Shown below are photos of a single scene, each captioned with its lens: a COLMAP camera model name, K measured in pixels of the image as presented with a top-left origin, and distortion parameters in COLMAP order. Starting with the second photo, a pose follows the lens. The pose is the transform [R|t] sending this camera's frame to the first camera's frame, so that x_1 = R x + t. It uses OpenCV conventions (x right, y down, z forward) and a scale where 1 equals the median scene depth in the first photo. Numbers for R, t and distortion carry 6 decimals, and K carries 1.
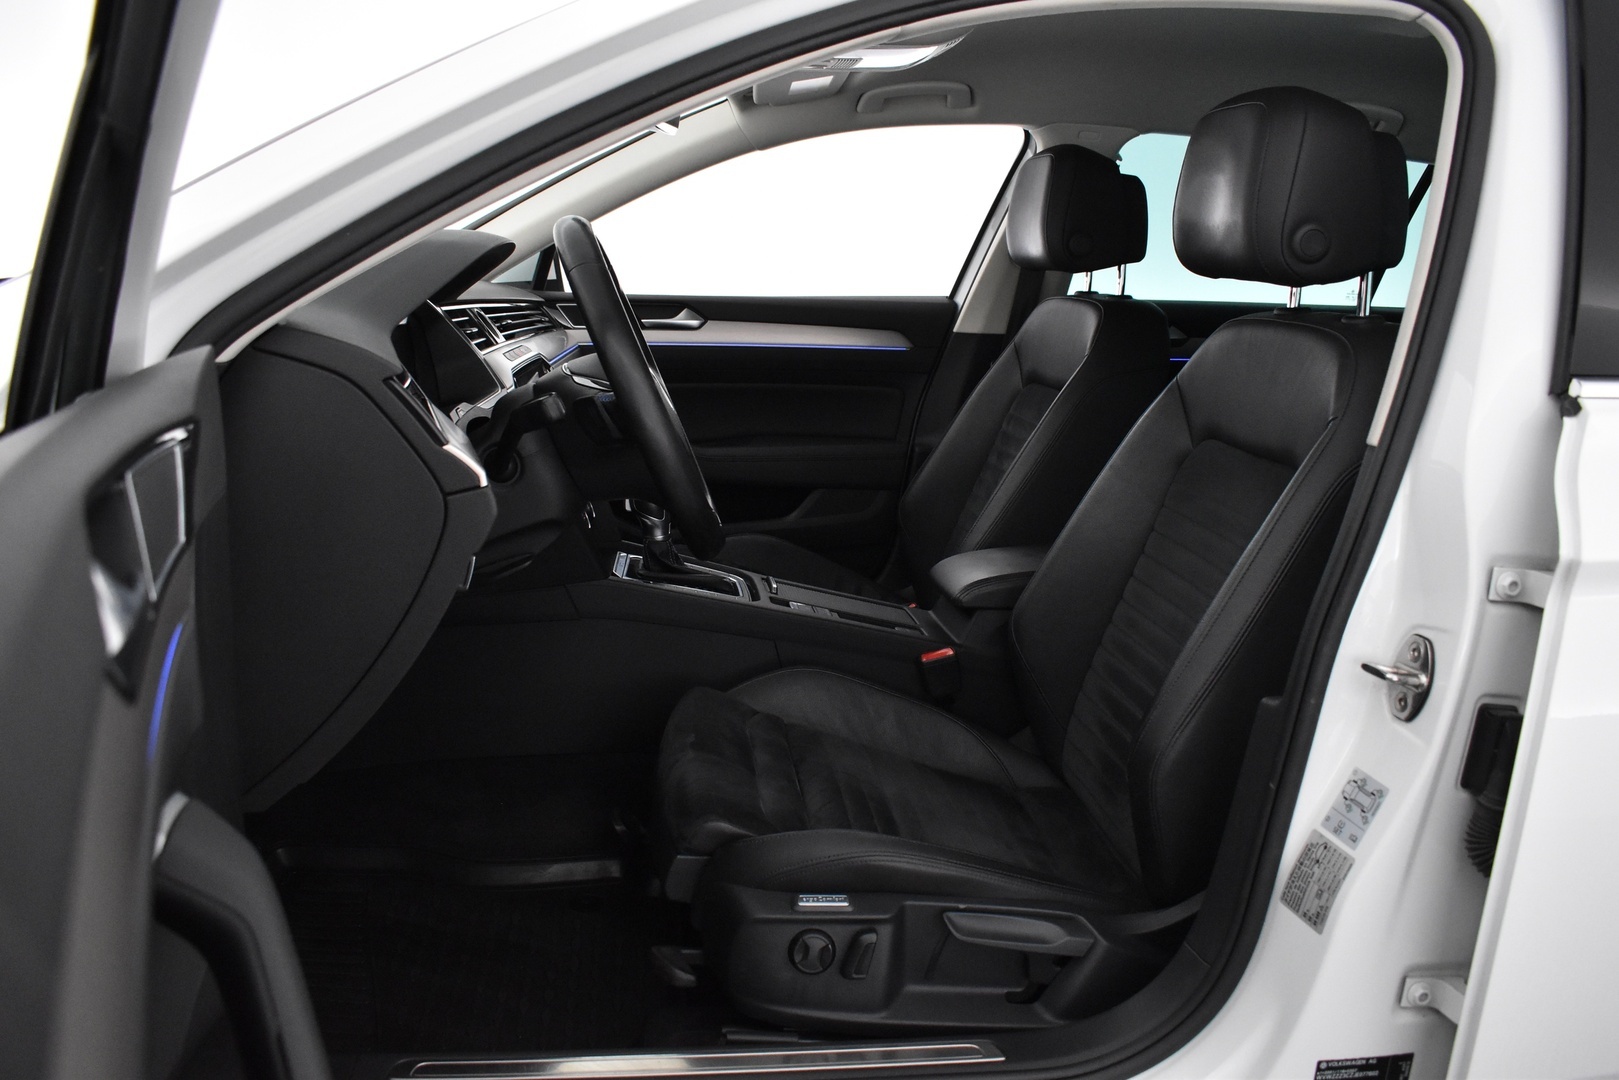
lens RADIAL K [[1228.4, 0, 809.5], [0, 1228.4, 540.0], [0, 0, 1]] dist [-0.093411, 0.006229]
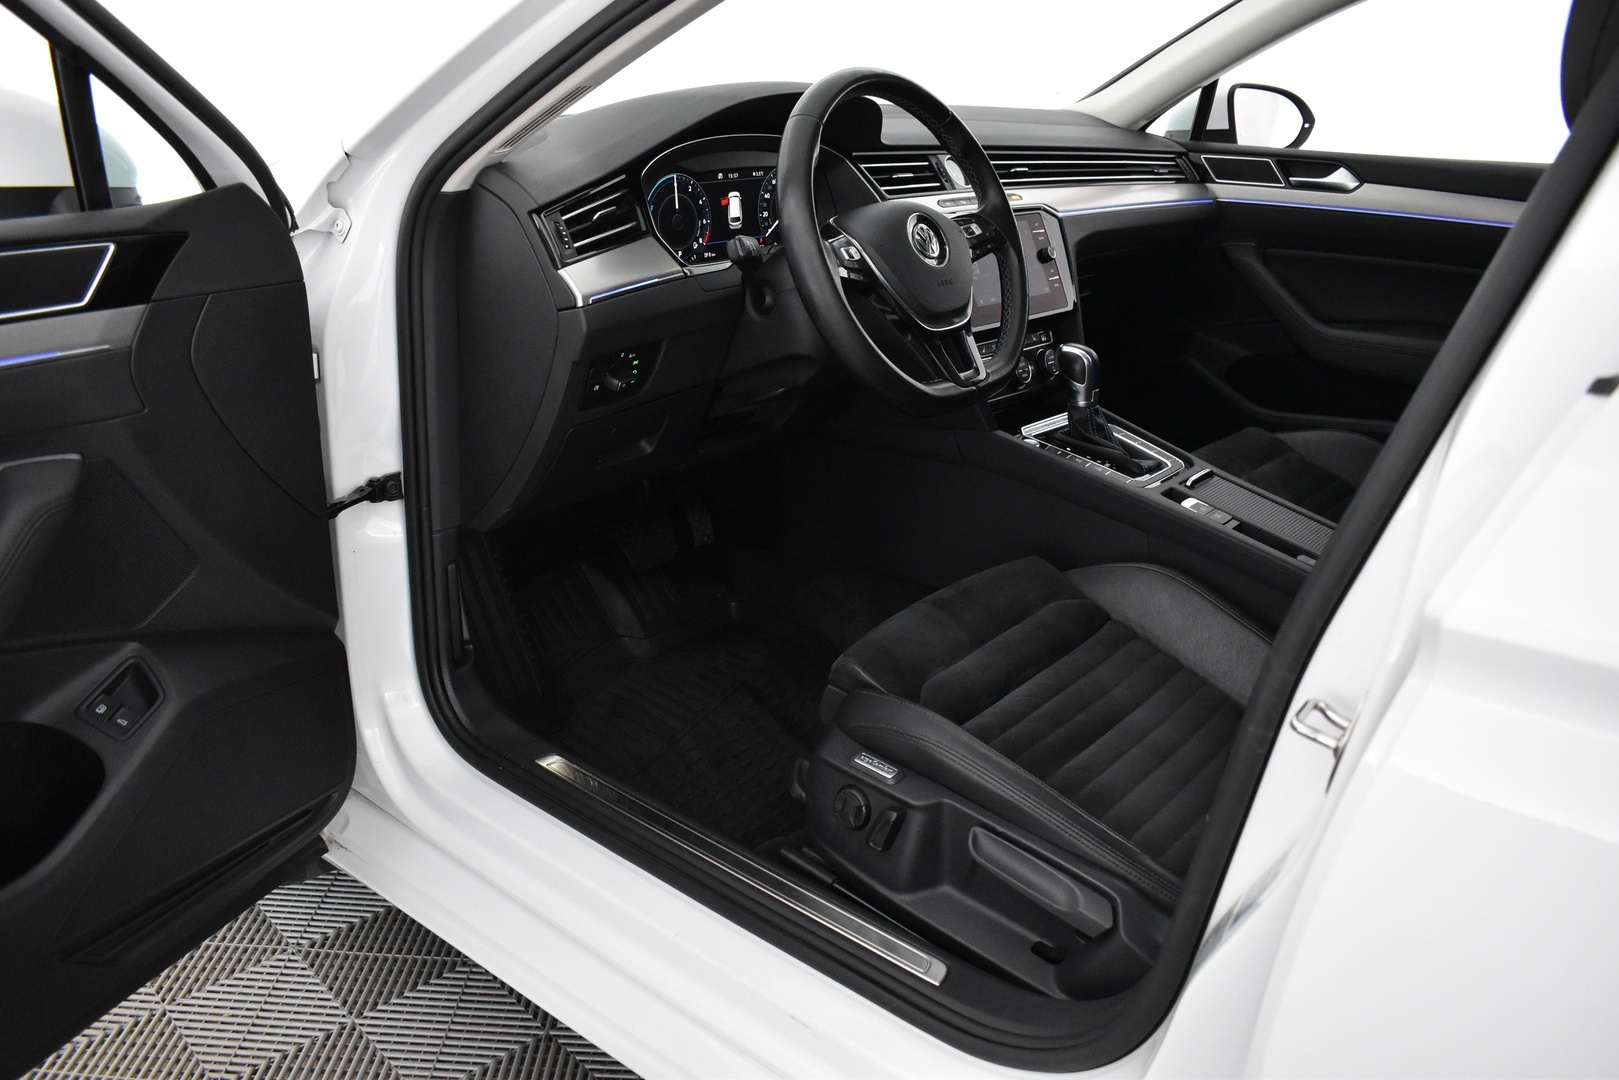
lens RADIAL K [[1275.6, 0, 809.5], [0, 1275.6, 540.0], [0, 0, 1]] dist [-0.104858, 0.003382]
pose [[0.672998, 0.231909, -0.702347, 0.630238], [-0.150935, 0.972653, 0.176534, -0.058022], [0.724080, -0.012798, 0.689597, 0.226928]]
